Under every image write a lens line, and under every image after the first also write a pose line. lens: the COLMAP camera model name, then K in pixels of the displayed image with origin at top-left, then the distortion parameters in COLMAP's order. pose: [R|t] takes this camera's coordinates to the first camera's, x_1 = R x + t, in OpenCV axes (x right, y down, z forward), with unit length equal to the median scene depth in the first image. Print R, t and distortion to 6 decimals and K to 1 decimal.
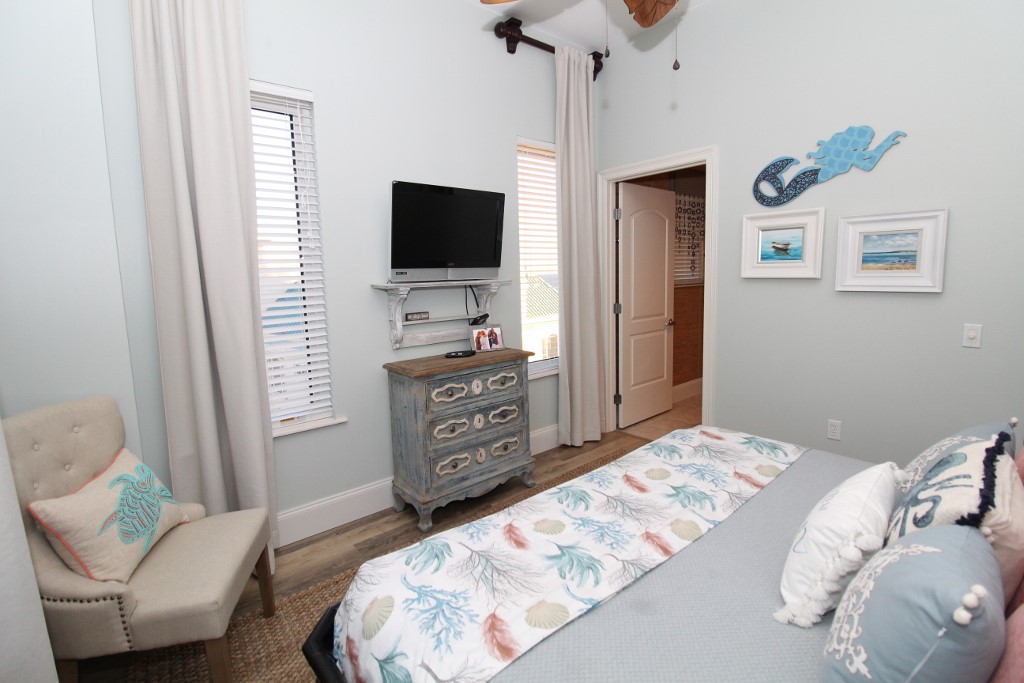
lens RADIAL K [[472.2, 0, 512.5], [0, 472.2, 325.9], [0, 0, 1]] dist [-0.003360, -0.000487]
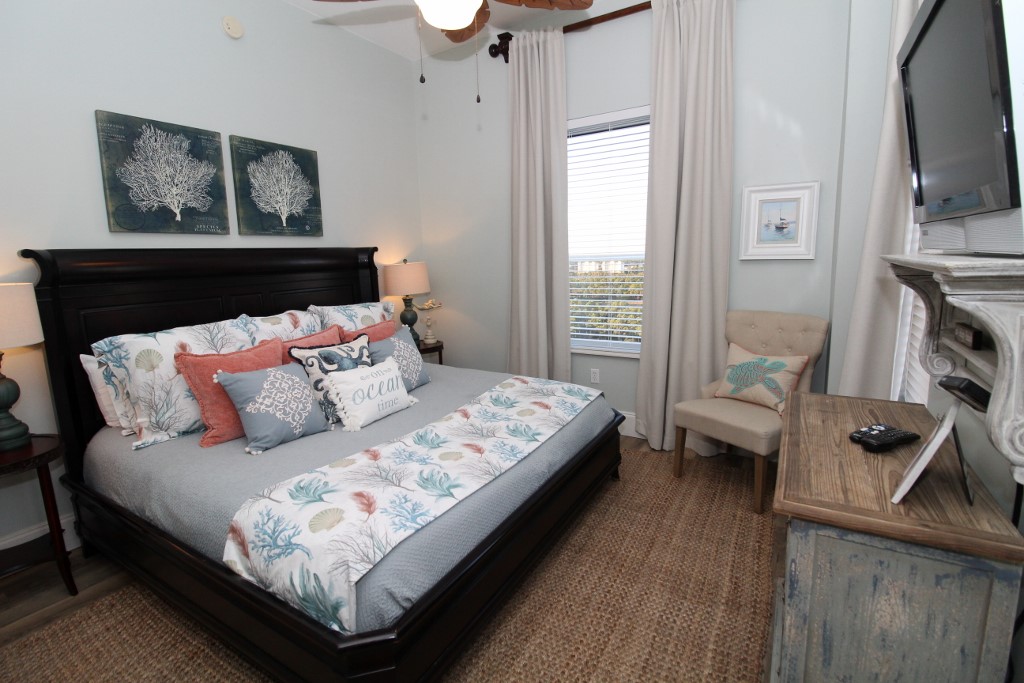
lens RADIAL K [[472.2, 0, 512.5], [0, 472.2, 325.9], [0, 0, 1]] dist [-0.003360, -0.000487]
pose [[-0.946462, 0.103256, -0.305856, 0.314430], [0.021932, 0.965843, 0.258200, -0.148493], [0.322070, 0.237668, -0.916398, 1.292906]]
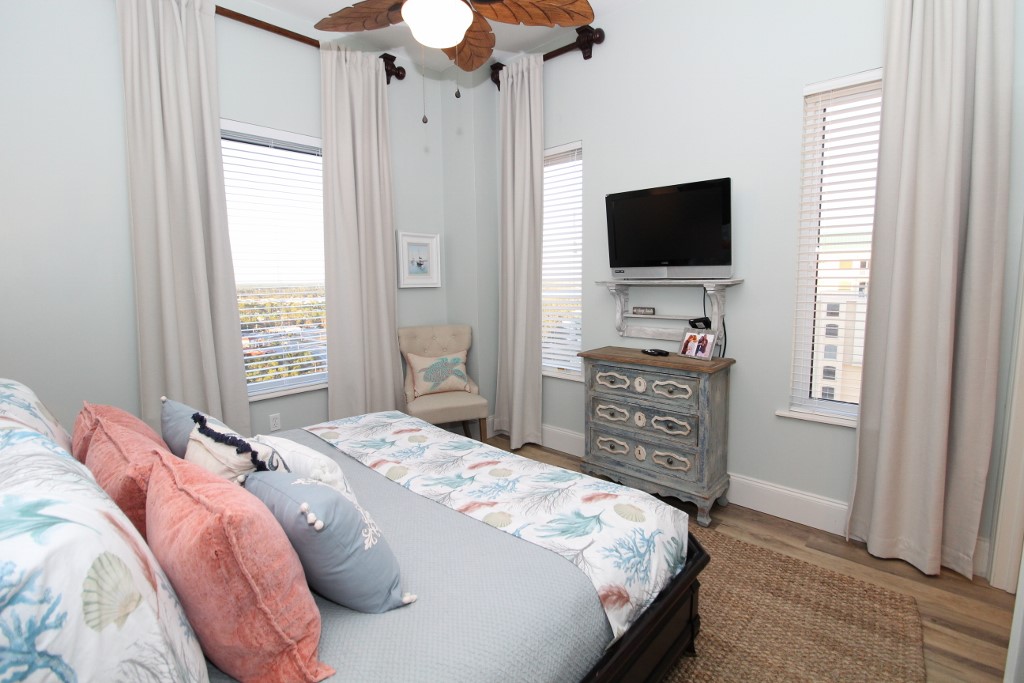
lens RADIAL K [[472.2, 0, 512.5], [0, 472.2, 325.9], [0, 0, 1]] dist [-0.003360, -0.000487]
pose [[0.119714, 0.129258, -0.984358, 0.872192], [-0.099637, 0.988047, 0.117625, -0.087442], [0.987796, 0.083997, 0.131162, 0.582994]]
